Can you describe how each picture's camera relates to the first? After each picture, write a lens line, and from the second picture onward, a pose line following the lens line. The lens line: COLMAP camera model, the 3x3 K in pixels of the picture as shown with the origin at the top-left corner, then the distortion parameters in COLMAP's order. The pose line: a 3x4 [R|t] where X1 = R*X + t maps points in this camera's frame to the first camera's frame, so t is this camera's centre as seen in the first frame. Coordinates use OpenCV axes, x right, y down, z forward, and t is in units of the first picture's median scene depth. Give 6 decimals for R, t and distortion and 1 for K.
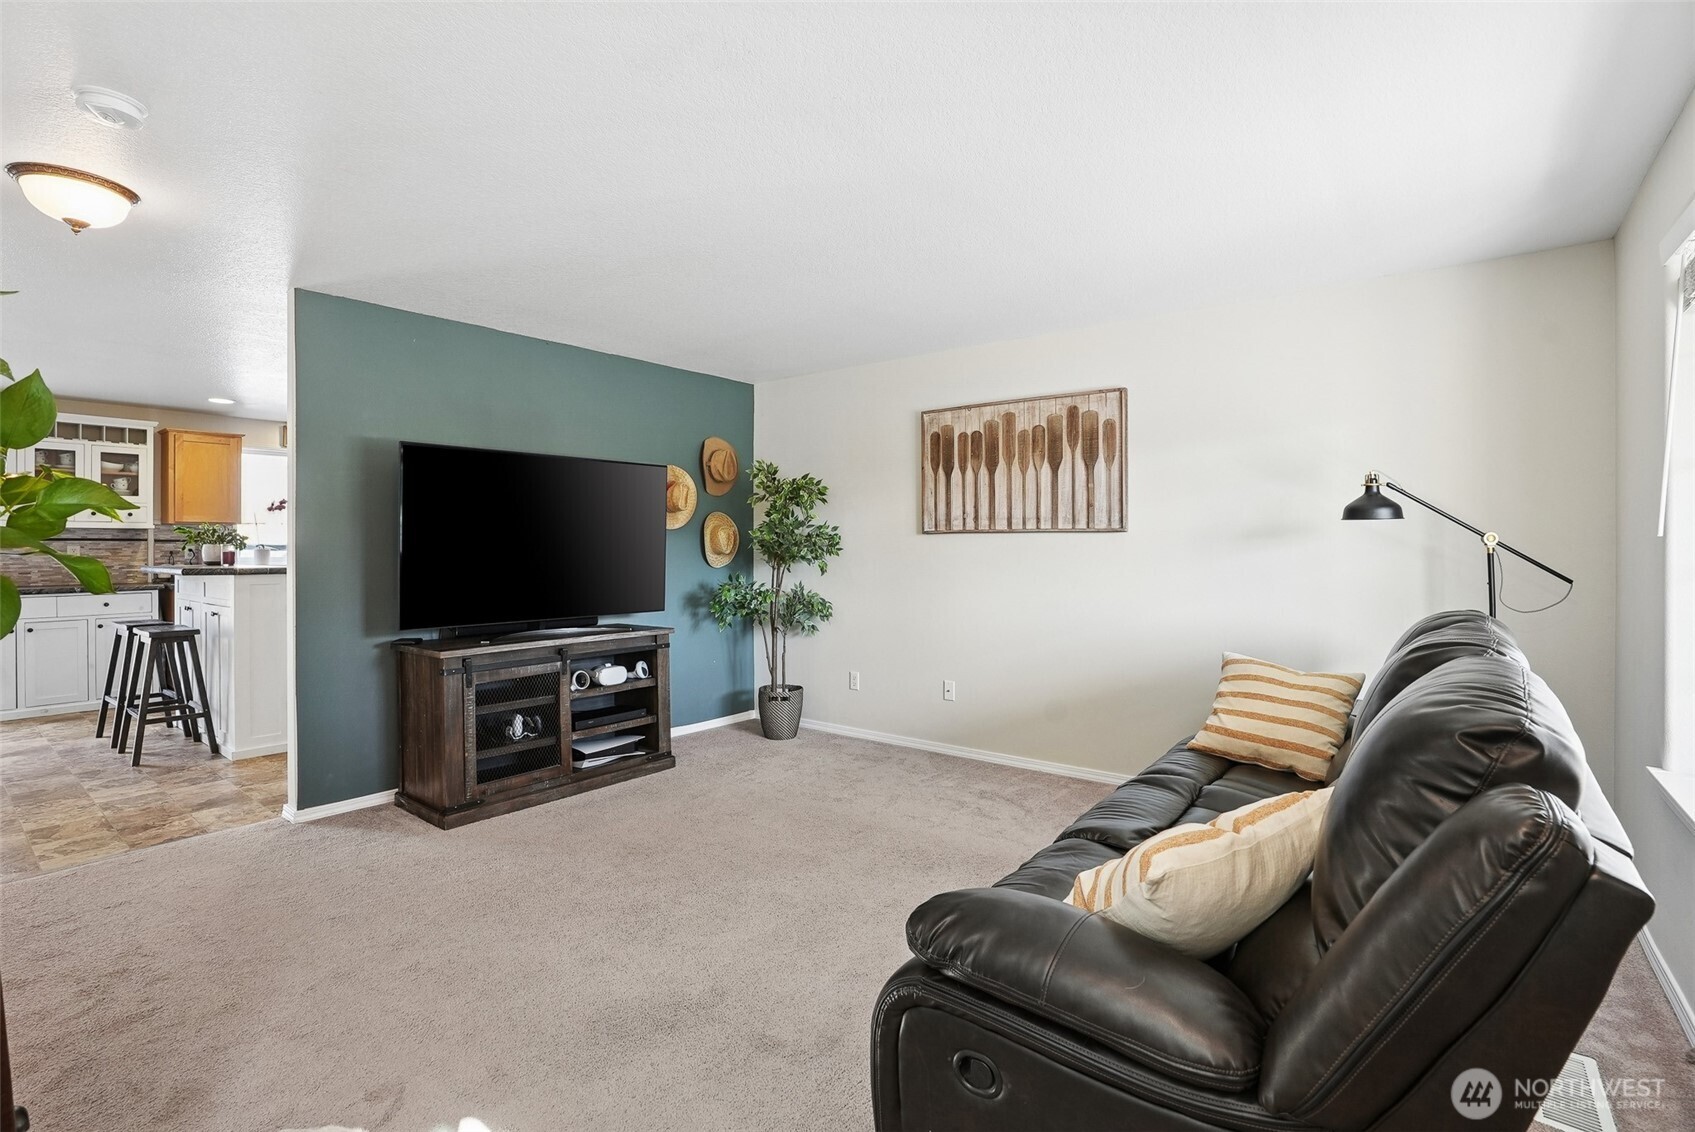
lens RADIAL K [[799.0, 0, 856.8], [0, 799.0, 557.8], [0, 0, 1]] dist [-0.043588, 0.013905]
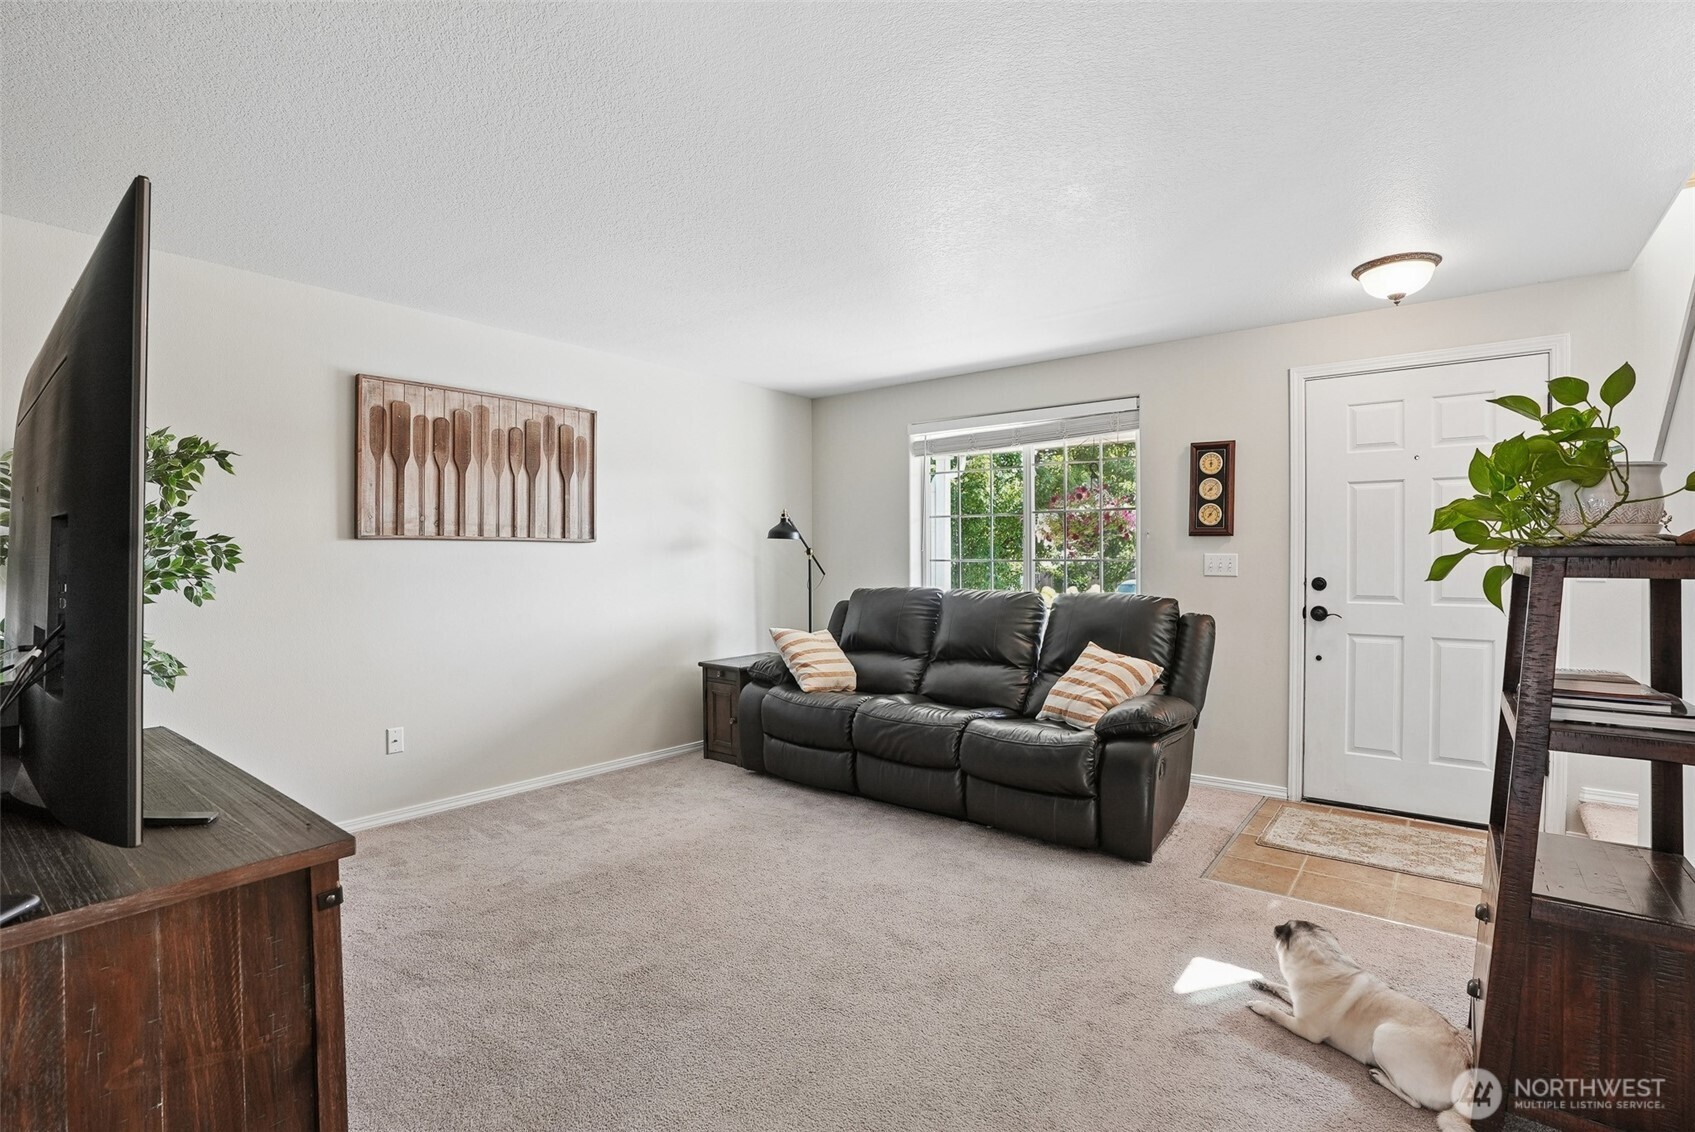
lens RADIAL K [[789.2, 0, 847.5], [0, 789.2, 566.0], [0, 0, 1]] dist [0.000498, 0.000054]
pose [[0.047580, -0.015129, 0.998753, -0.679248], [0.012550, 0.999815, 0.014547, -0.010992], [-0.998789, 0.011842, 0.047761, 0.555230]]
